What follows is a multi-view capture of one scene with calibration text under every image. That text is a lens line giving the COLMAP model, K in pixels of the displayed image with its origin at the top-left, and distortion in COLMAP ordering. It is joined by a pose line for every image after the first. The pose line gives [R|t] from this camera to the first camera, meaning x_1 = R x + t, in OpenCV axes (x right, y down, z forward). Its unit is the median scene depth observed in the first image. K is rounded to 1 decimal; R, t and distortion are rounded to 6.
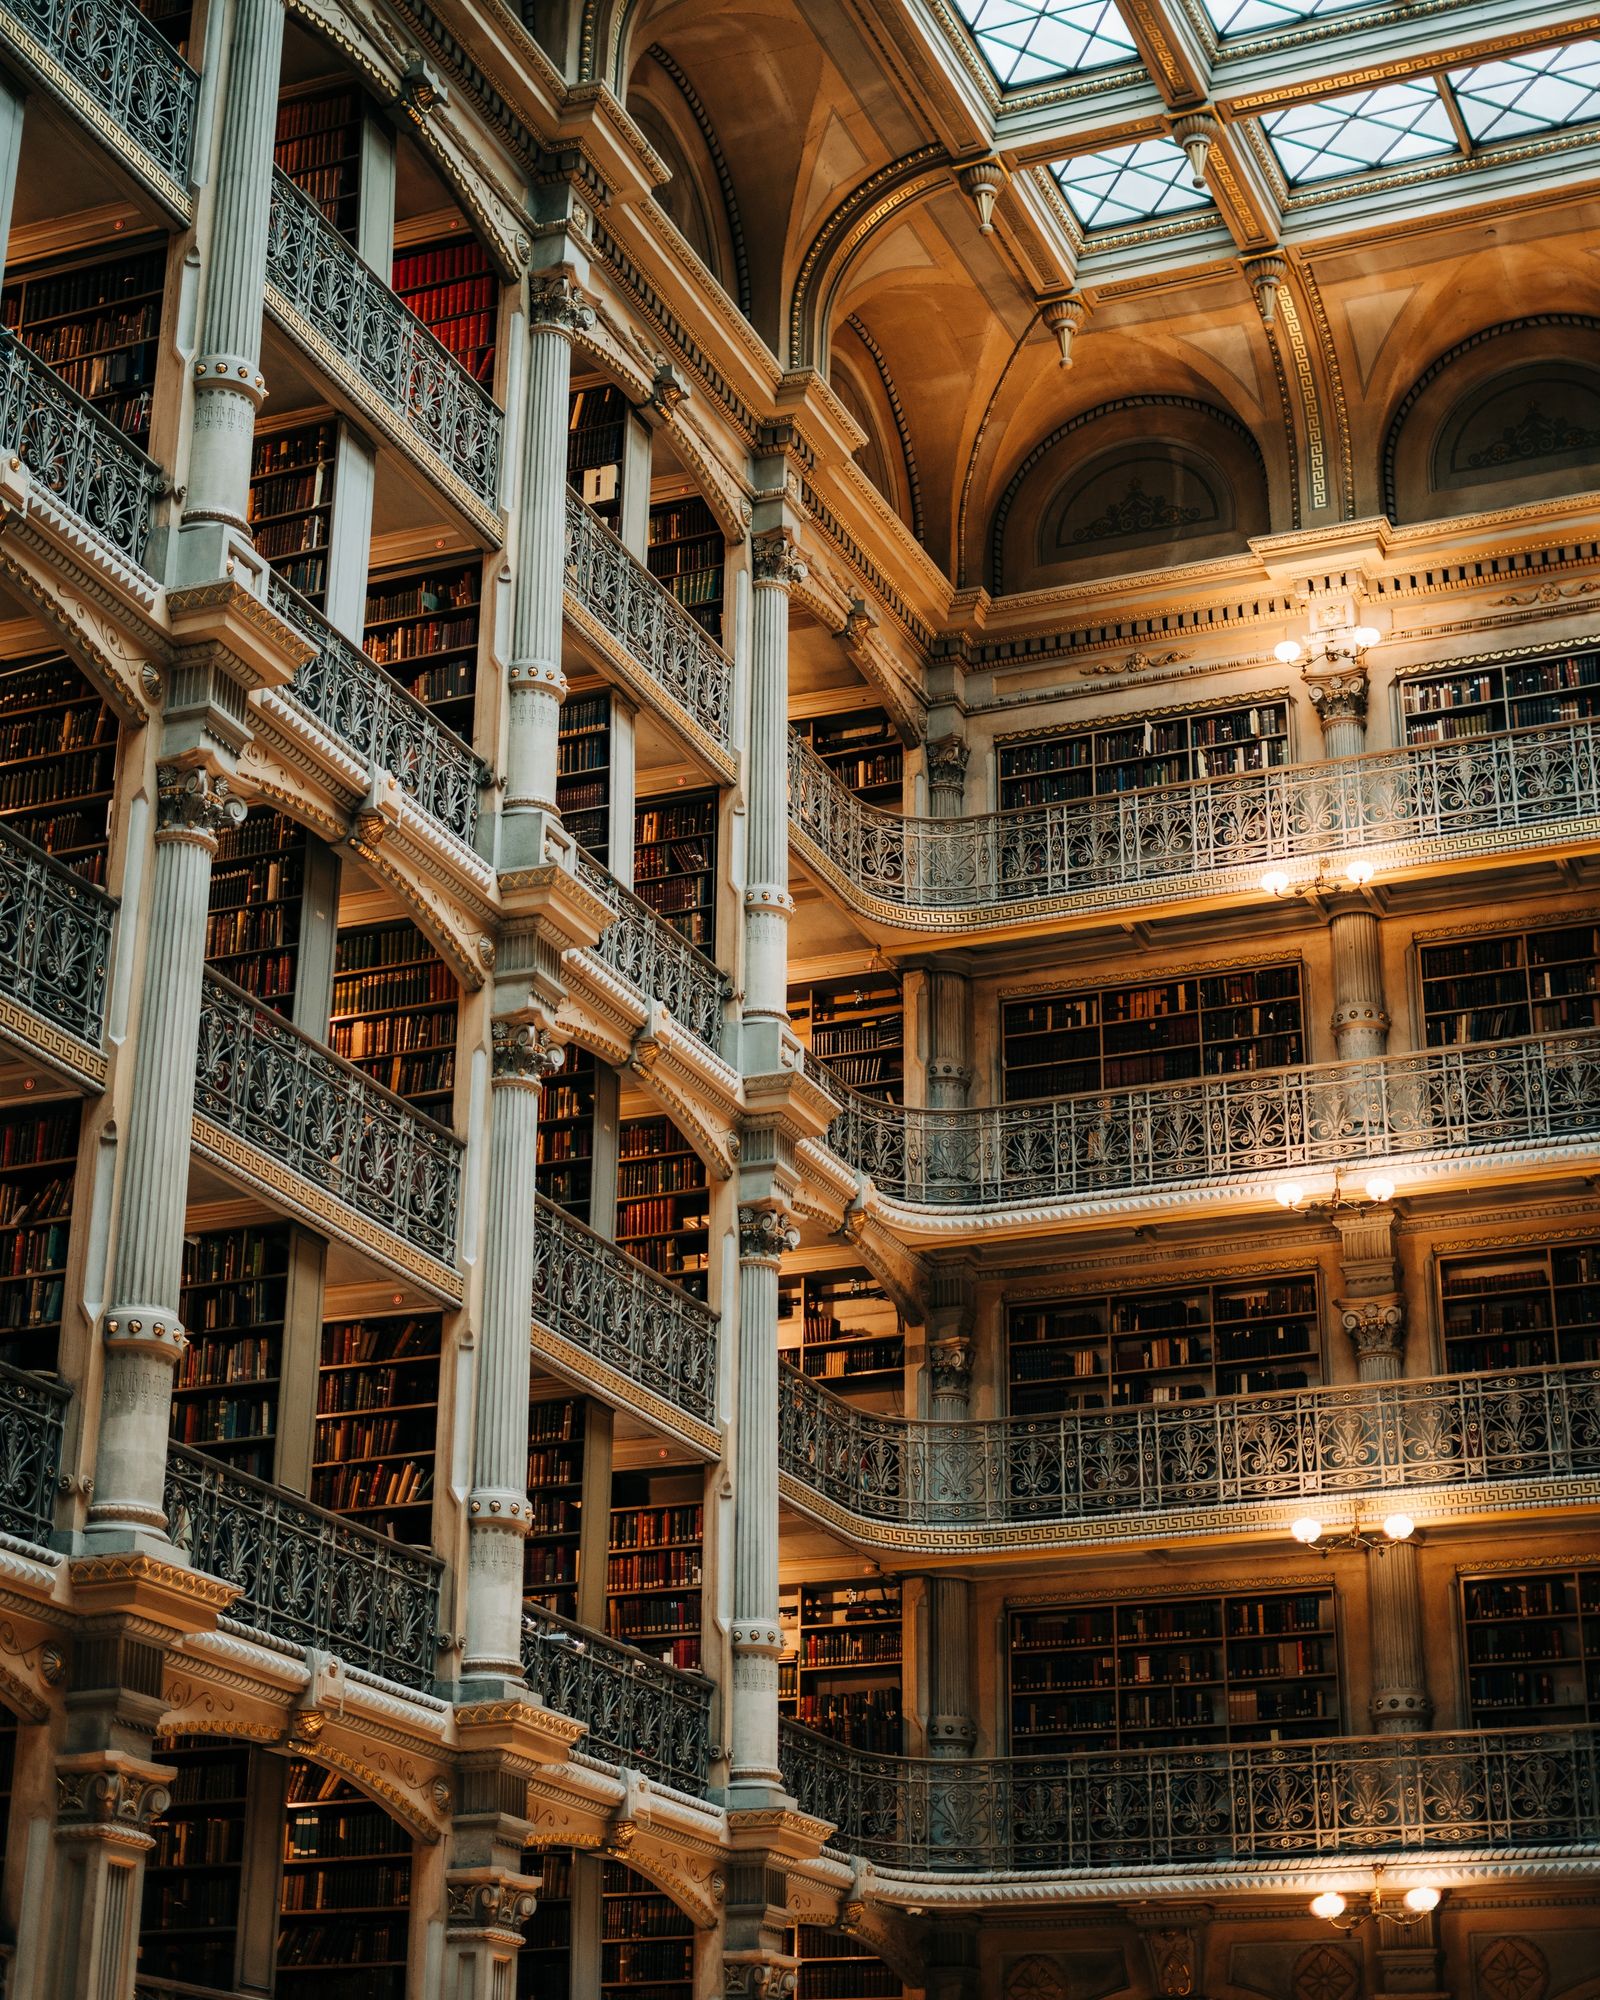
lens RADIAL K [[3378.6, 0, 800.0], [0, 3378.6, 1000.0], [0, 0, 1]] dist [-0.242088, 1.562942]
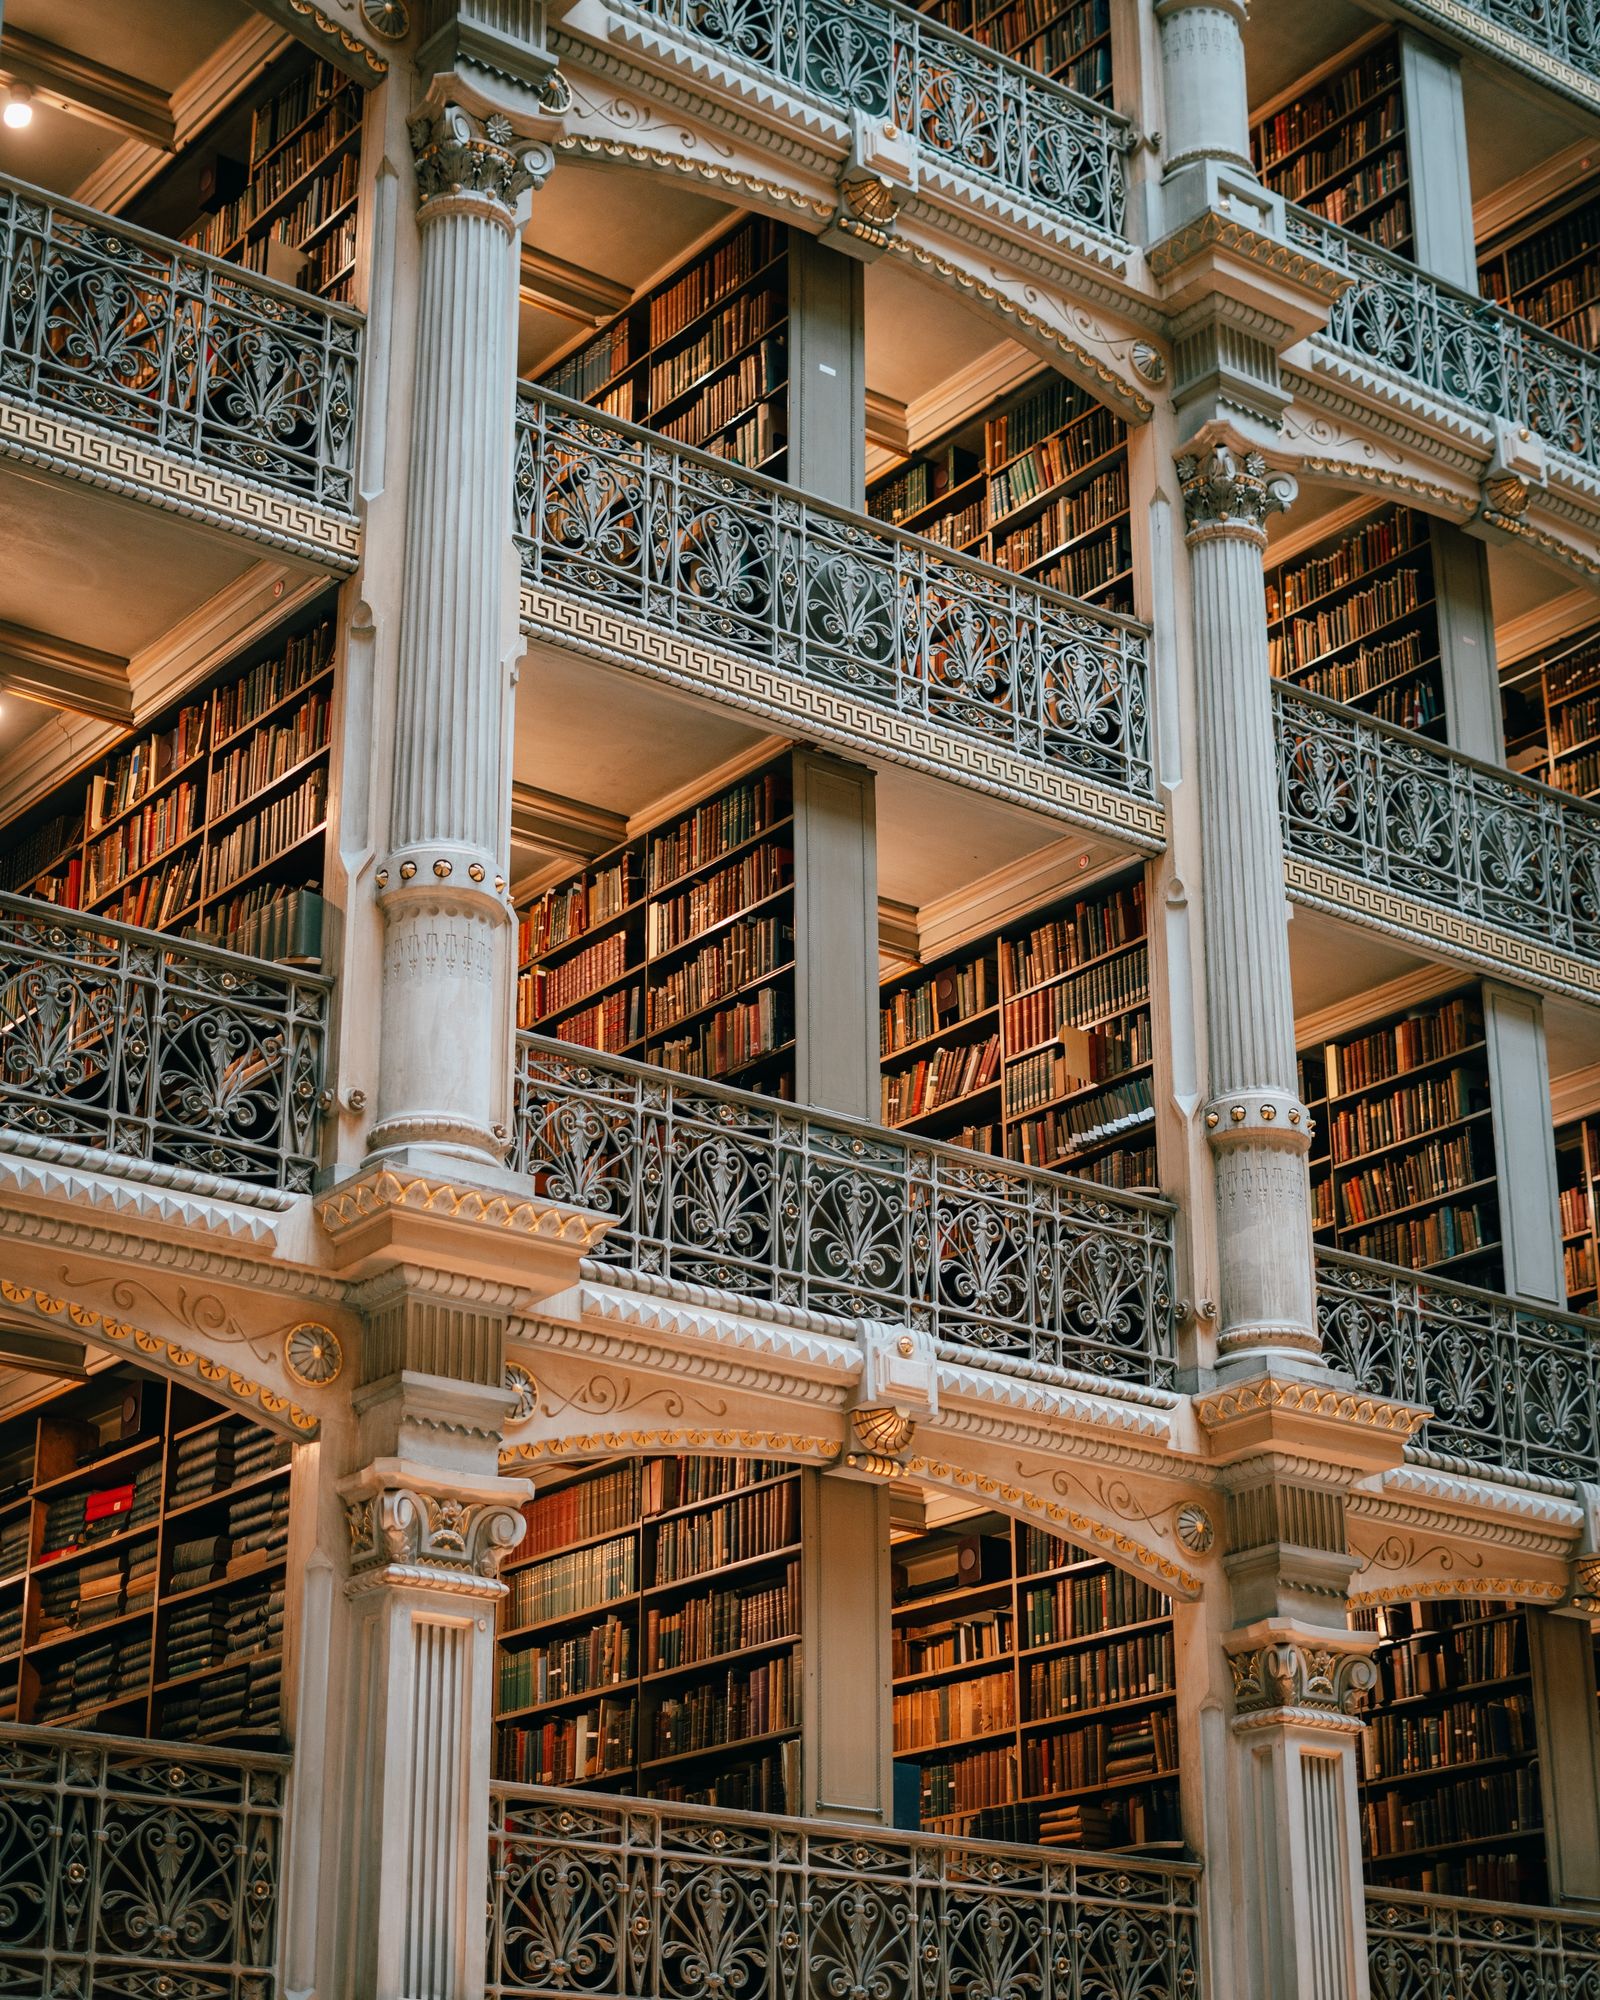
lens RADIAL K [[3431.4, 0, 798.5], [0, 3431.4, 1133.9], [0, 0, 1]] dist [0.002934, -0.061888]
pose [[0.867162, -0.183824, -0.462859, 0.095554], [0.202460, 0.979243, -0.009598, 0.088446], [0.455016, -0.085388, 0.886380, 0.208112]]
